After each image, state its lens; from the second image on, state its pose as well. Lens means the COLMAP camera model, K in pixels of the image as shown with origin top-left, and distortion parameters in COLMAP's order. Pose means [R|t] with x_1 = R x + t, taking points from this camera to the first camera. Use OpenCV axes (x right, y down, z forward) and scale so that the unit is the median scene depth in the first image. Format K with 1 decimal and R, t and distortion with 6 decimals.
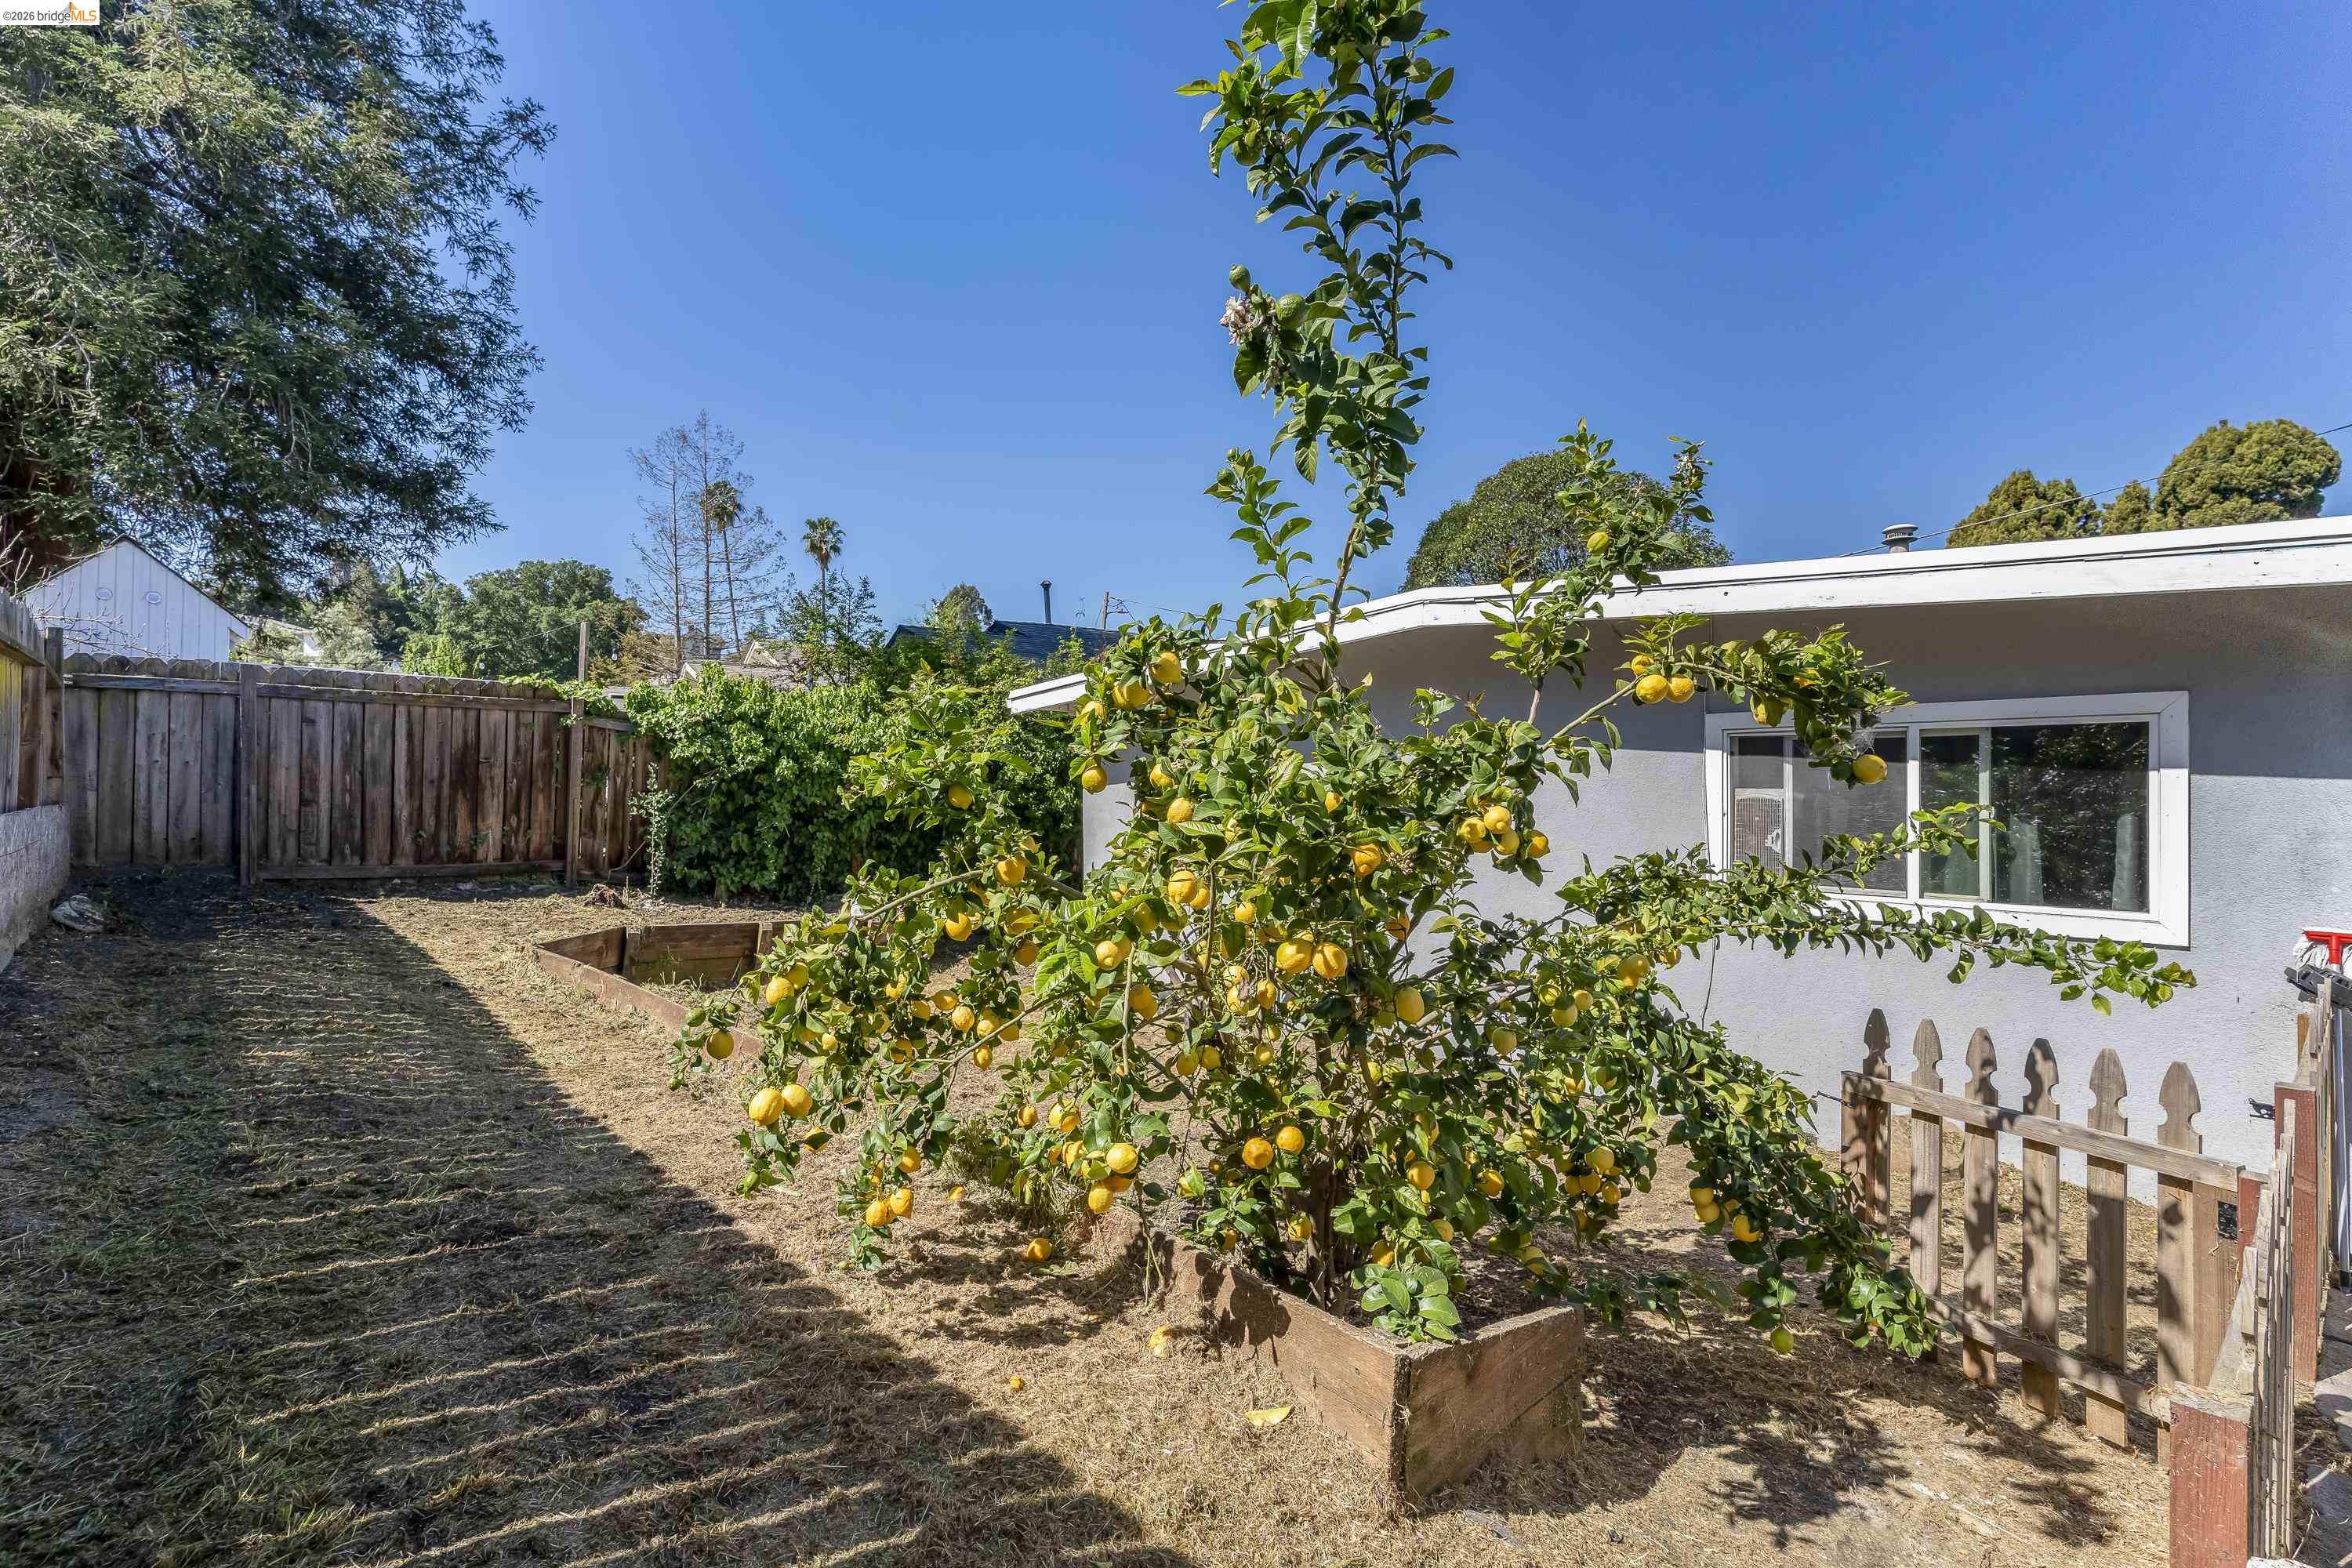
lens RADIAL K [[1108.6, 0, 1170.5], [0, 1108.6, 784.7], [0, 0, 1]] dist [0.002193, 0.000537]
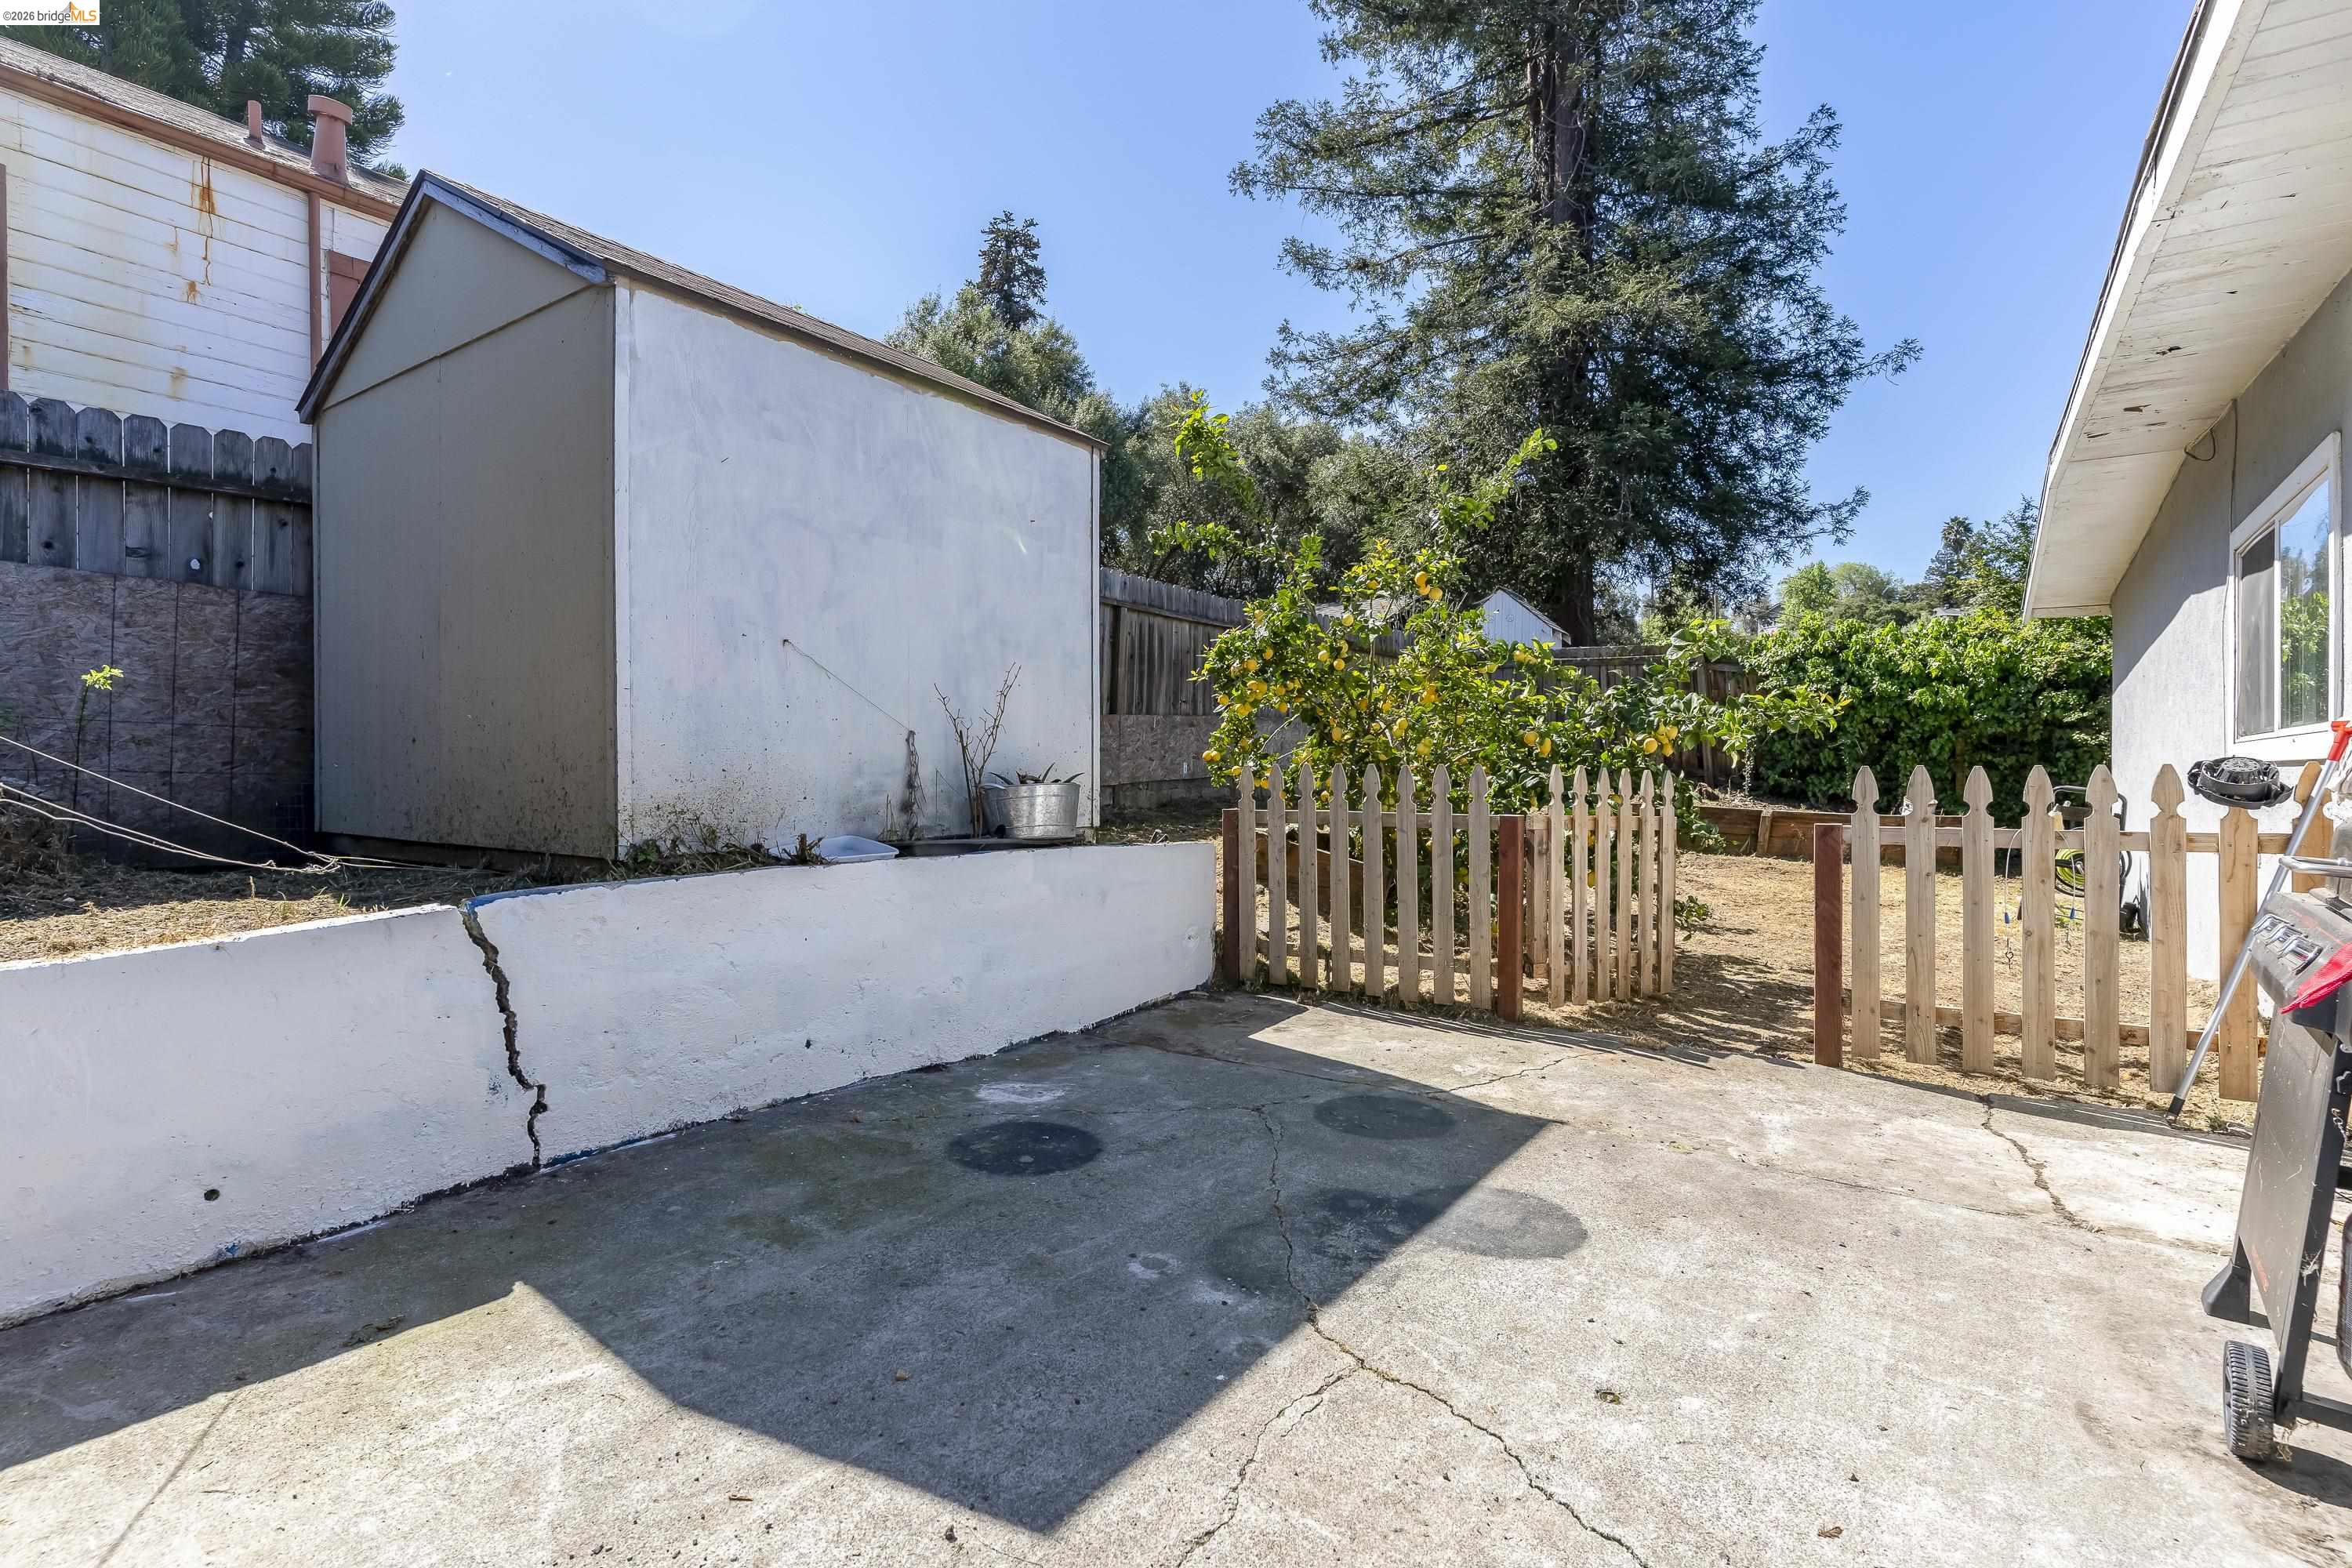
lens RADIAL K [[1137.2, 0, 1175.5], [0, 1137.2, 772.9], [0, 0, 1]] dist [0.001056, 0.000616]
pose [[0.250353, 0.006377, -0.968134, 0.677798], [-0.006115, 0.999969, 0.005005, 0.071698], [0.968135, 0.004667, 0.250384, 0.005637]]
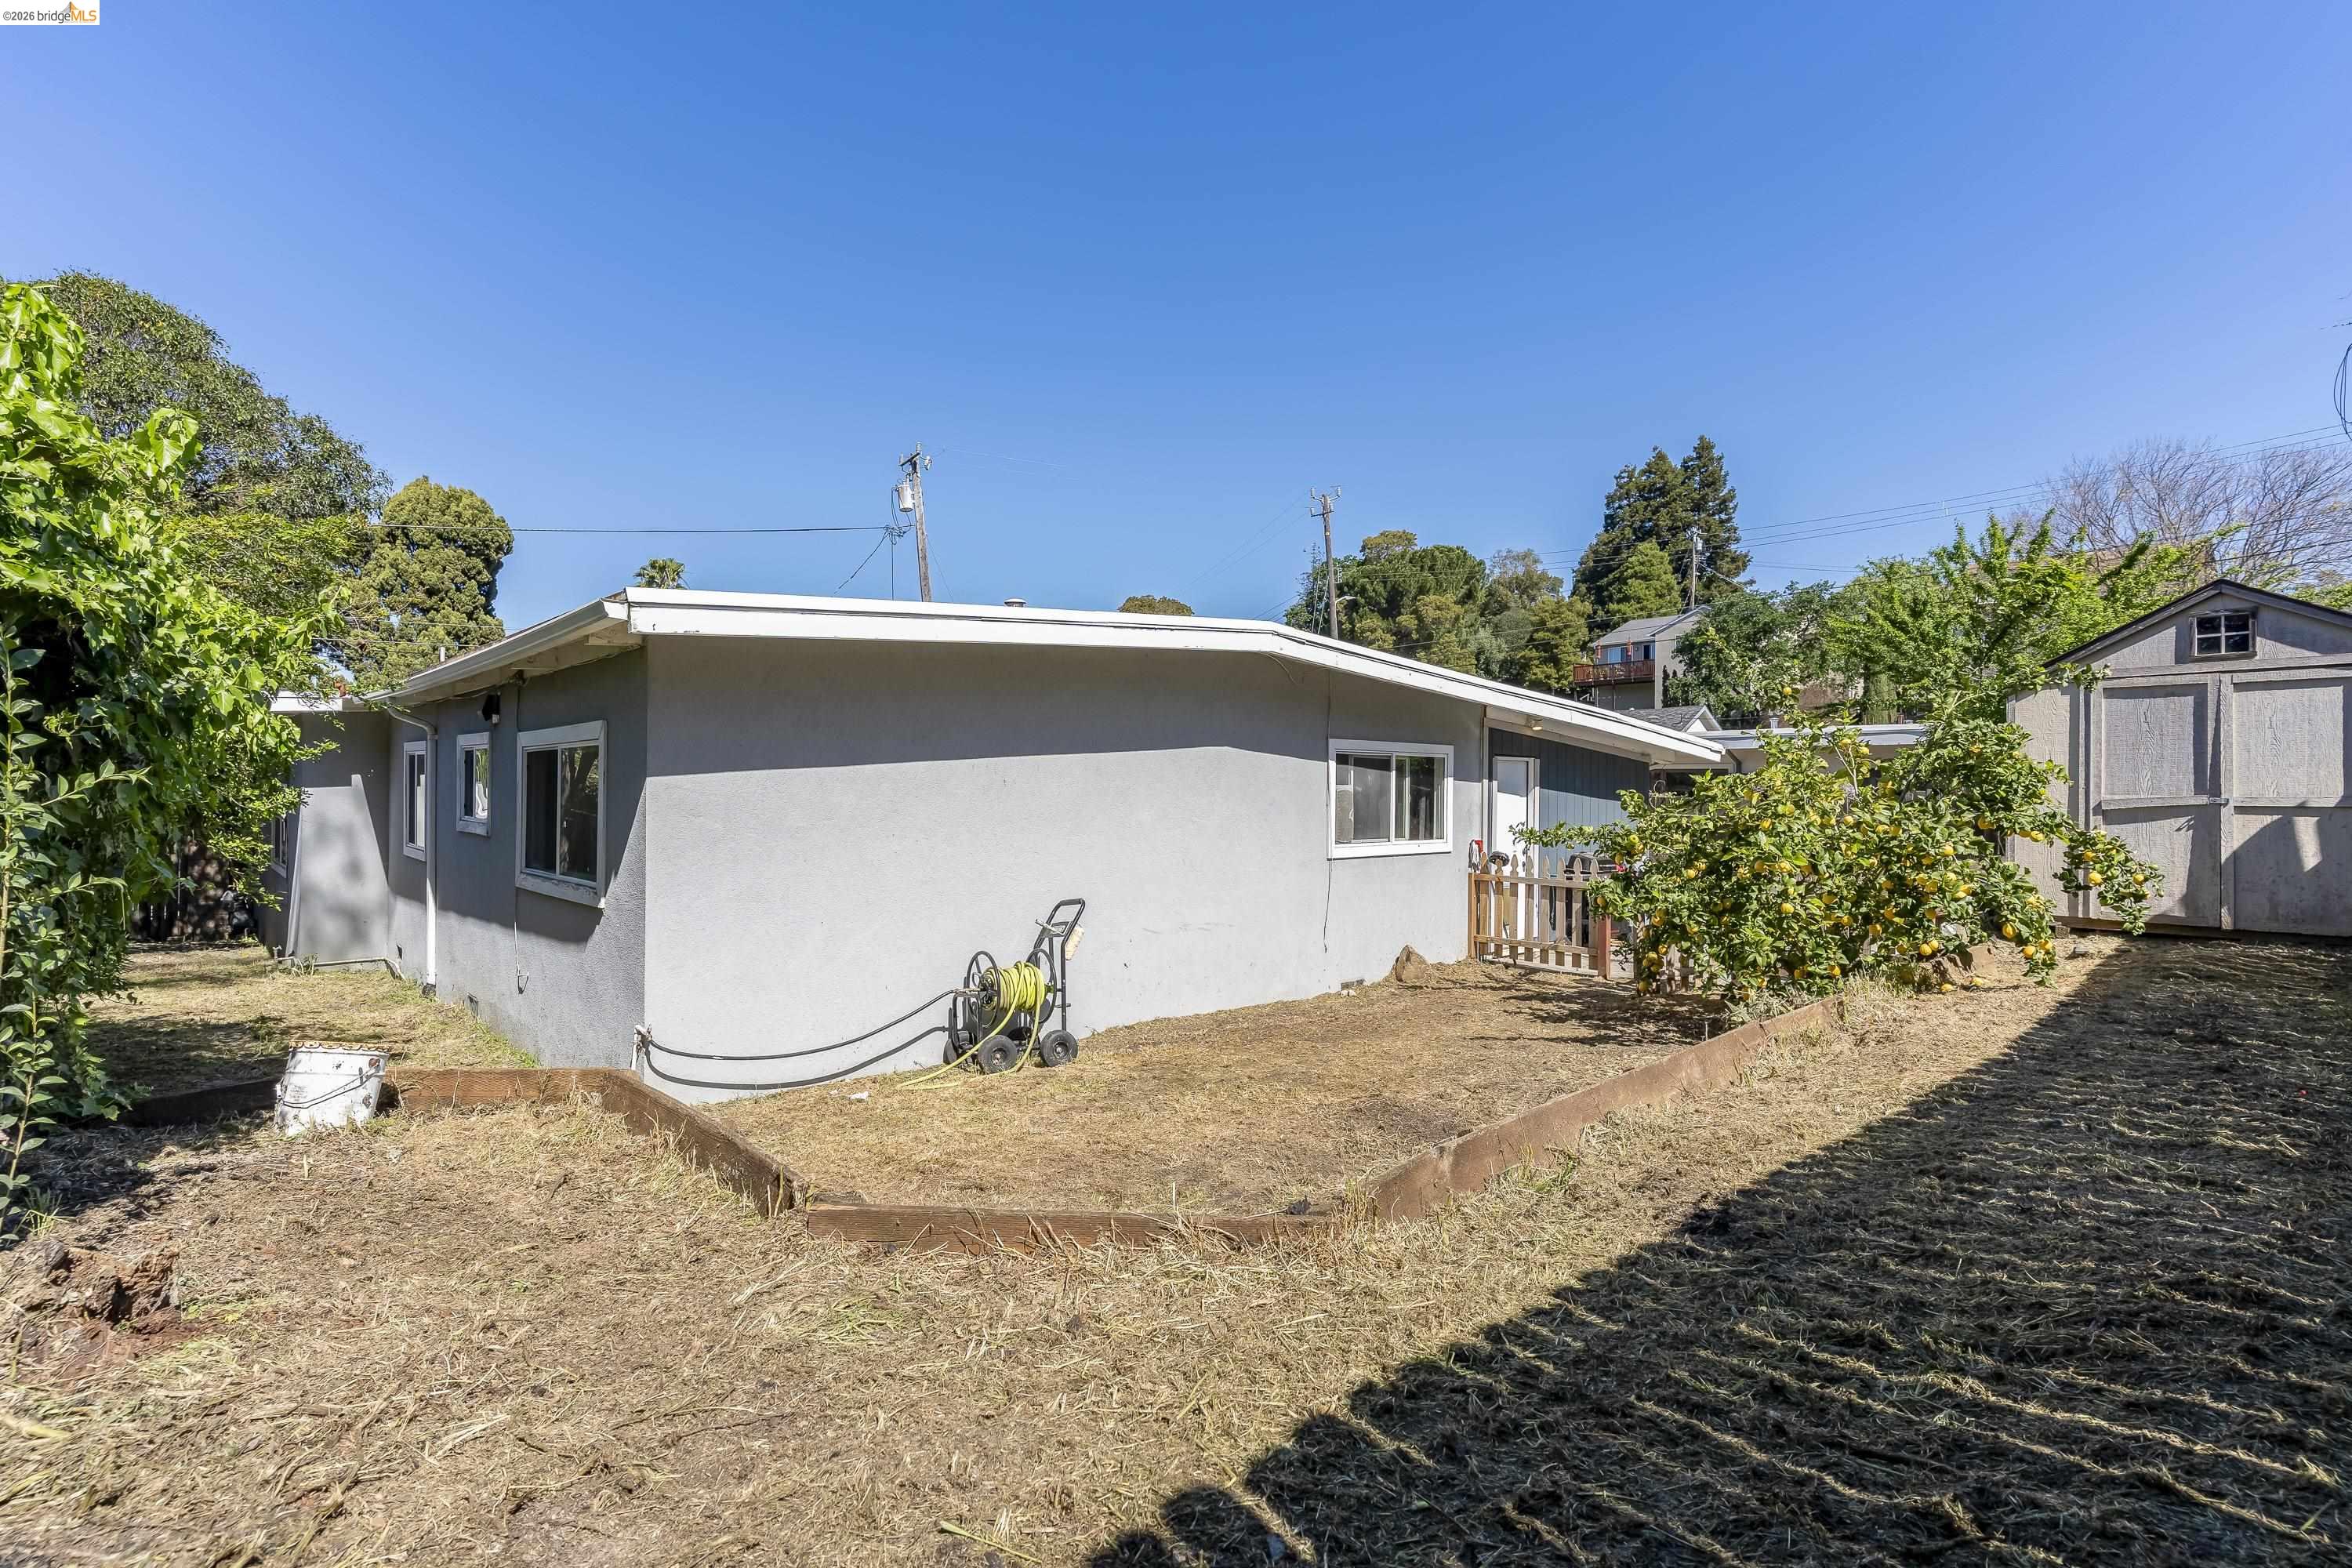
lens RADIAL K [[1060.5, 0, 1176.0], [0, 1060.5, 784.0], [0, 0, 1]] dist [0.000307, 0.000167]
pose [[-0.045629, 0.012695, 0.998878, -0.629285], [-0.002825, 0.999914, -0.012837, 0.013853], [-0.998954, -0.003408, -0.045589, 0.781937]]
